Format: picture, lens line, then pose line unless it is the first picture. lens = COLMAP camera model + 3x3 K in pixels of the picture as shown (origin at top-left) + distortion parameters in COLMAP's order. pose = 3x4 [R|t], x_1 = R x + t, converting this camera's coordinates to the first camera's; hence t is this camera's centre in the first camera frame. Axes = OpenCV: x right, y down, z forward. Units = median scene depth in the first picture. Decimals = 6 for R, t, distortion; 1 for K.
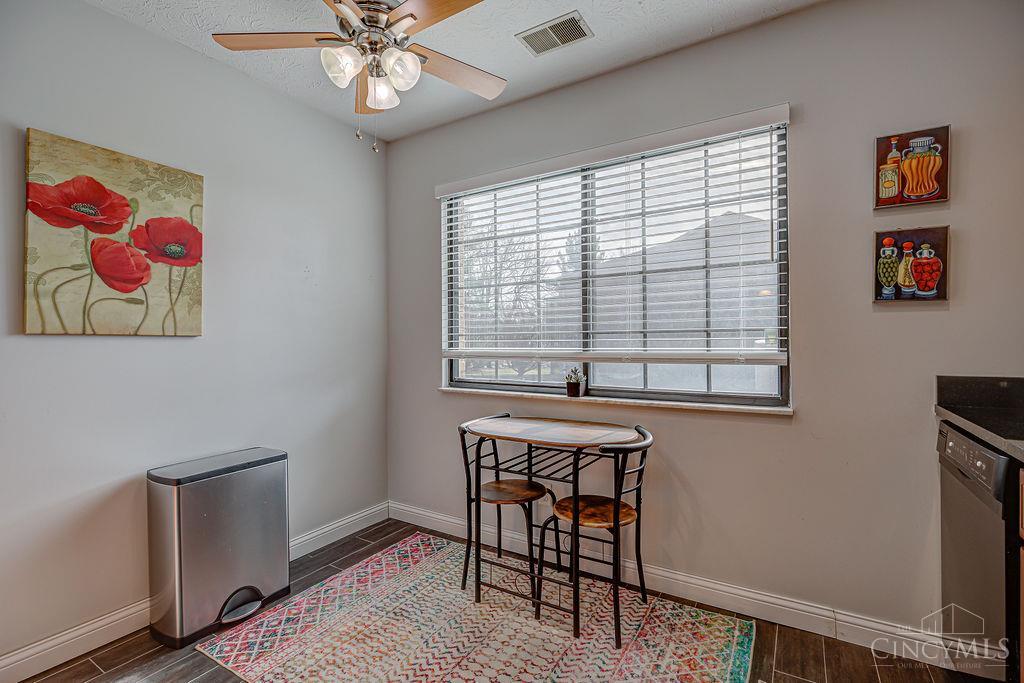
lens RADIAL K [[462.4, 0, 513.8], [0, 462.4, 347.6], [0, 0, 1]] dist [-0.001231, -0.000202]
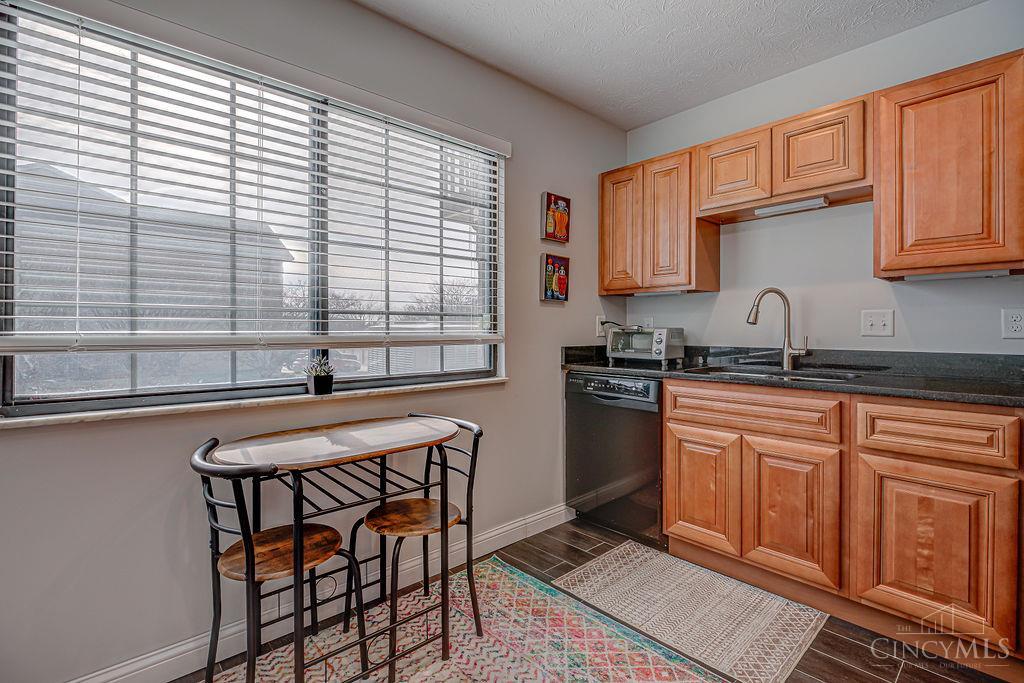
lens RADIAL K [[479.9, 0, 512.4], [0, 479.9, 328.3], [0, 0, 1]] dist [0.001208, -0.000037]
pose [[0.282403, 0.003802, 0.959288, -0.657797], [0.001447, 0.999989, -0.004390, 0.001162], [-0.959295, 0.002628, 0.282394, 0.575681]]
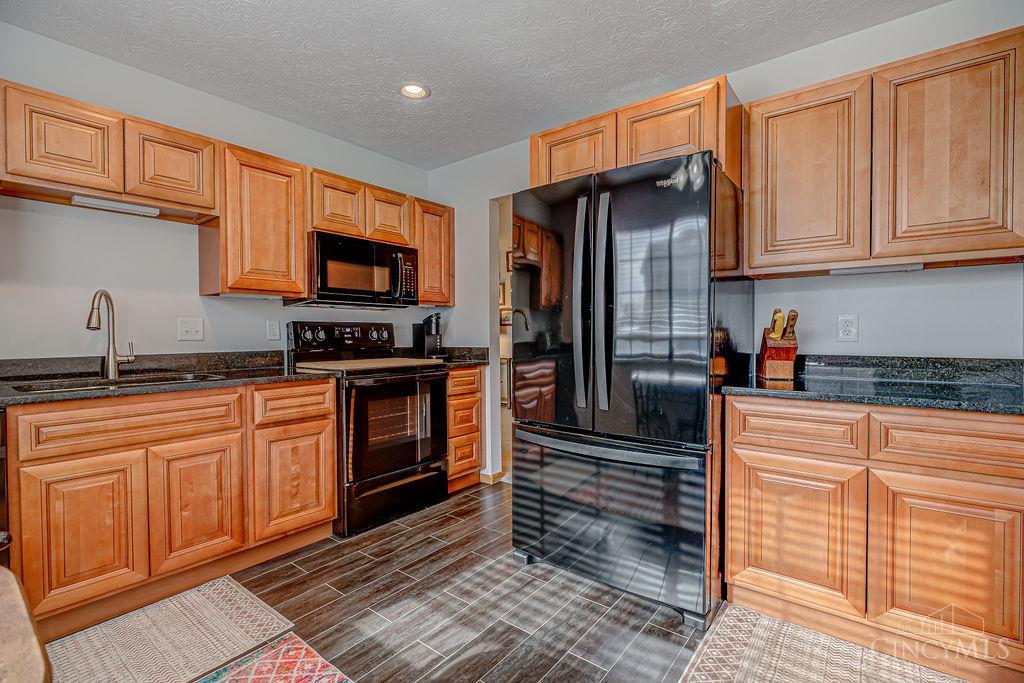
lens RADIAL K [[470.6, 0, 512.2], [0, 470.6, 339.3], [0, 0, 1]] dist [-0.004978, -0.000736]
pose [[-0.993453, 0.006917, 0.114031, -0.359750], [0.008977, 0.999806, 0.017559, -0.002286], [-0.113888, 0.018467, -0.993322, 1.253735]]
